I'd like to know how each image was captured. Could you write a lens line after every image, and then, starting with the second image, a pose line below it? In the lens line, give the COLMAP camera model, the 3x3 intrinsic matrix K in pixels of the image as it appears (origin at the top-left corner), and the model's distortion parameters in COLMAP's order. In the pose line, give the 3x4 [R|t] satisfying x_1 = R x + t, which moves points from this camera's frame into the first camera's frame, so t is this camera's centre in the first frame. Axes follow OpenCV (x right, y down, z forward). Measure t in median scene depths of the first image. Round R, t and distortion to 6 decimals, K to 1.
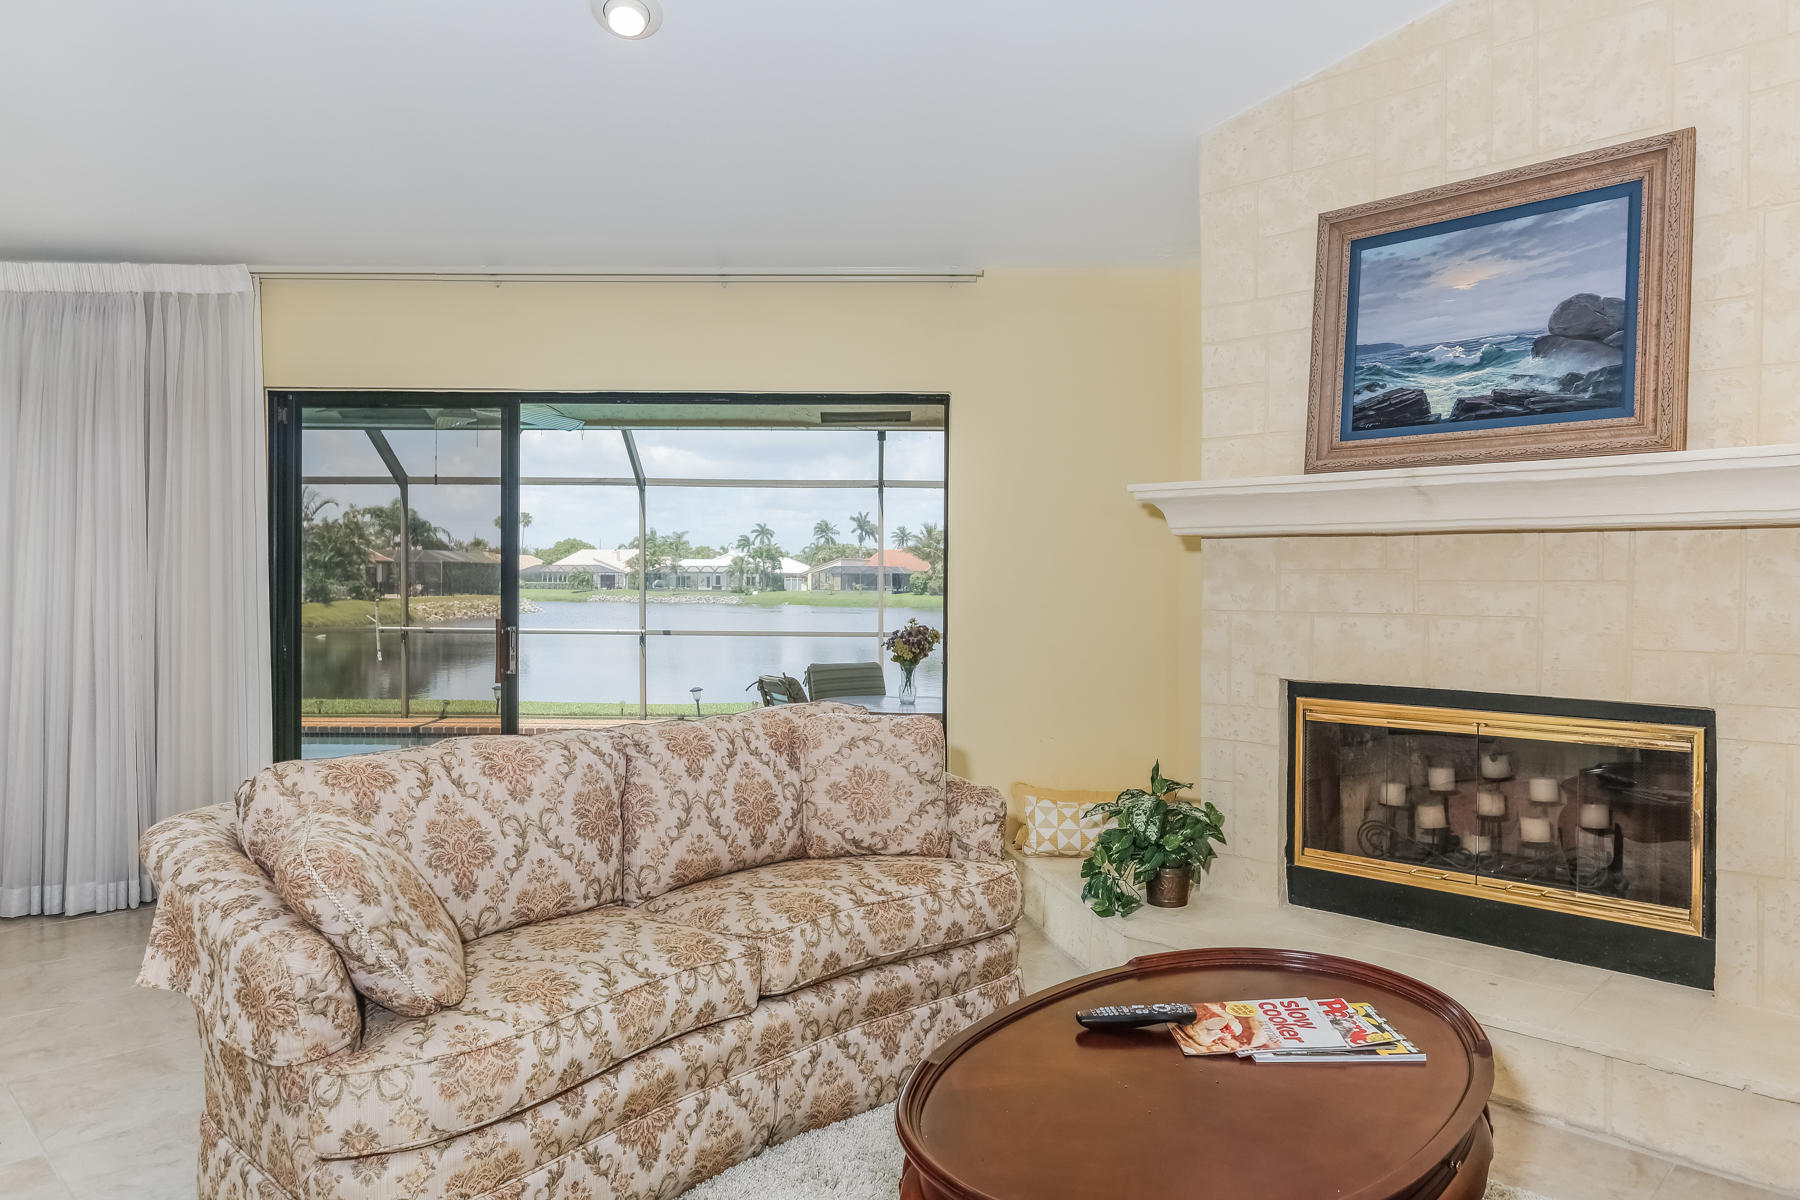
lens RADIAL K [[1196.3, 0, 901.6], [0, 1196.3, 582.9], [0, 0, 1]] dist [-0.037798, 0.044913]
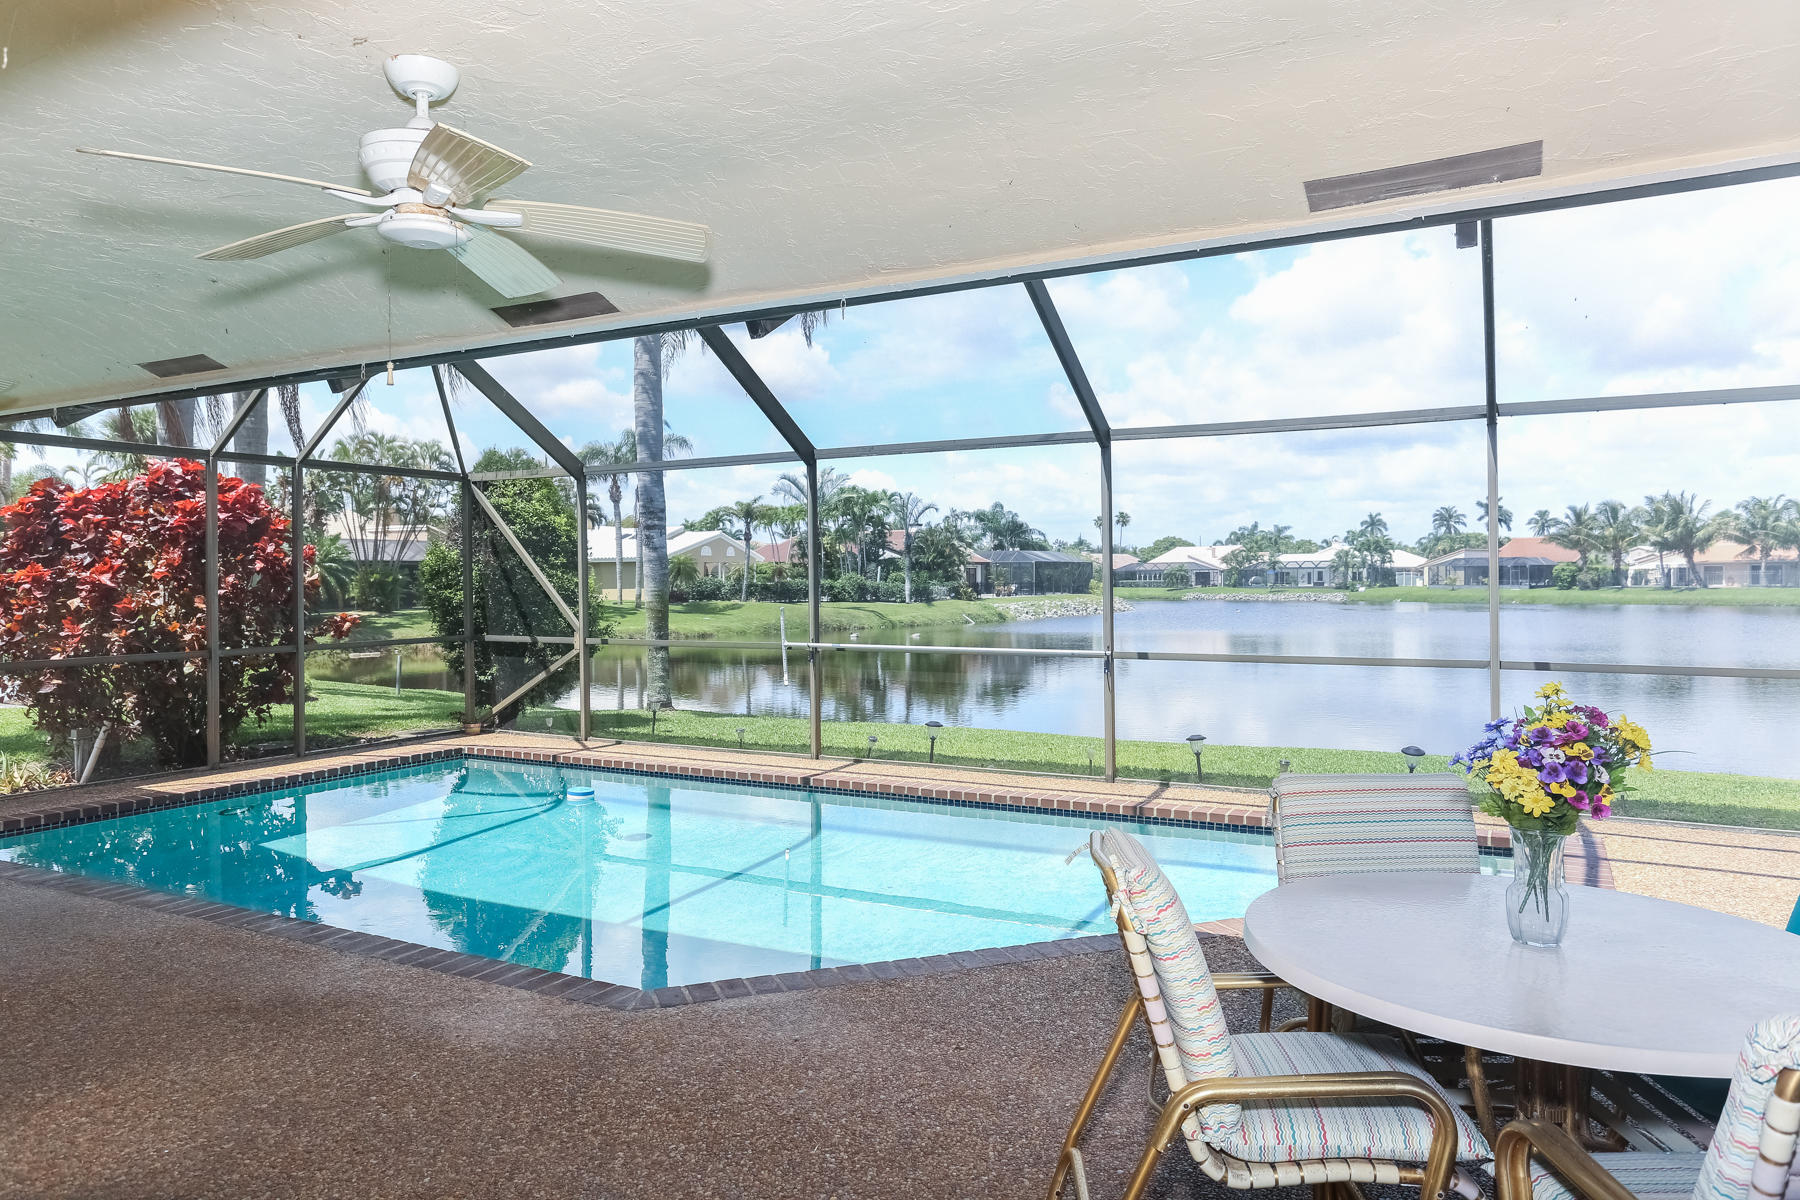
lens RADIAL K [[1196.3, 0, 901.6], [0, 1196.3, 582.9], [0, 0, 1]] dist [-0.037798, 0.044913]
pose [[0.879955, -0.012202, -0.474900, 0.014319], [0.013262, 0.999911, -0.001118, -0.003033], [0.474872, -0.005315, 0.880039, 1.205444]]
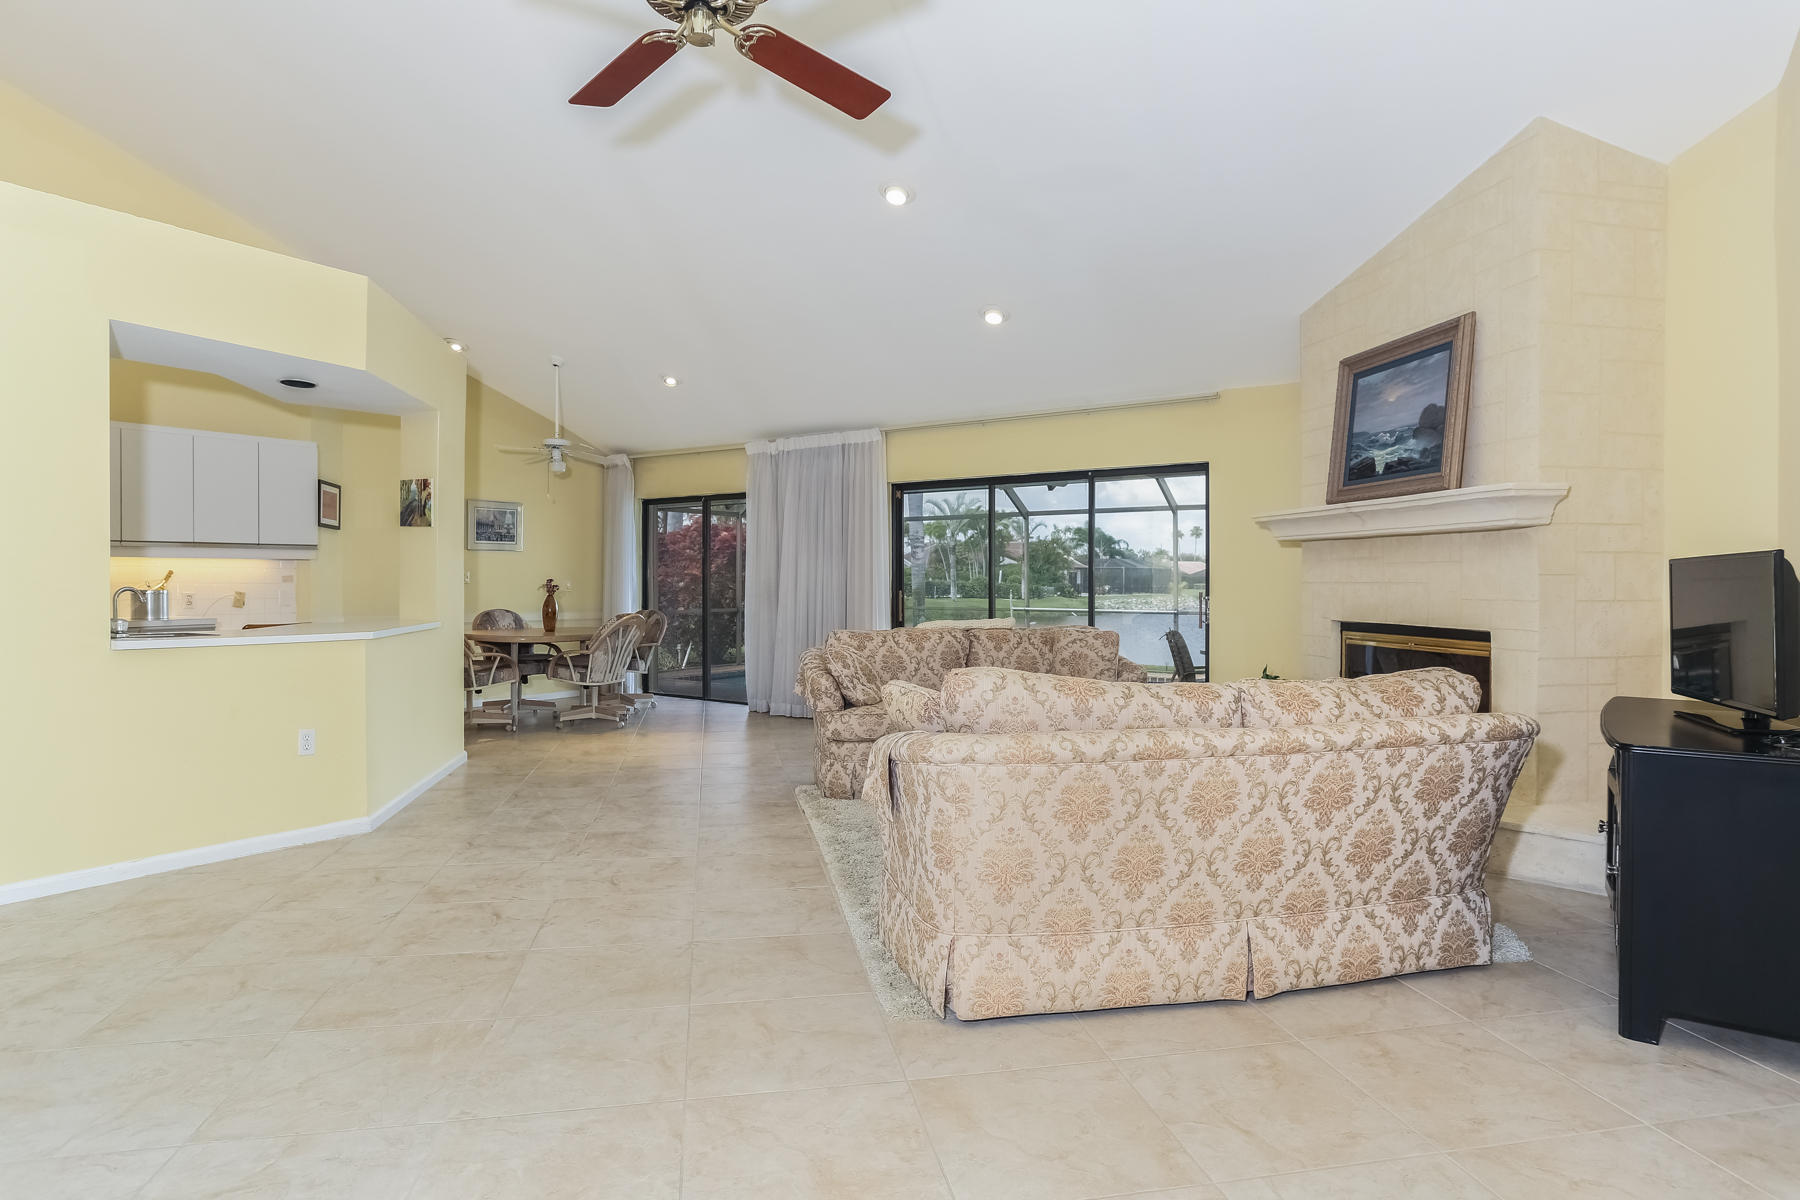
lens RADIAL K [[997.2, 0, 900.0], [0, 997.2, 600.0], [0, 0, 1]] dist [-0.002010, -0.000308]
pose [[0.823885, 0.004075, -0.566742, 0.675341], [0.004749, 0.999889, 0.014093, 0.028229], [0.566737, -0.014302, 0.823775, -0.635678]]
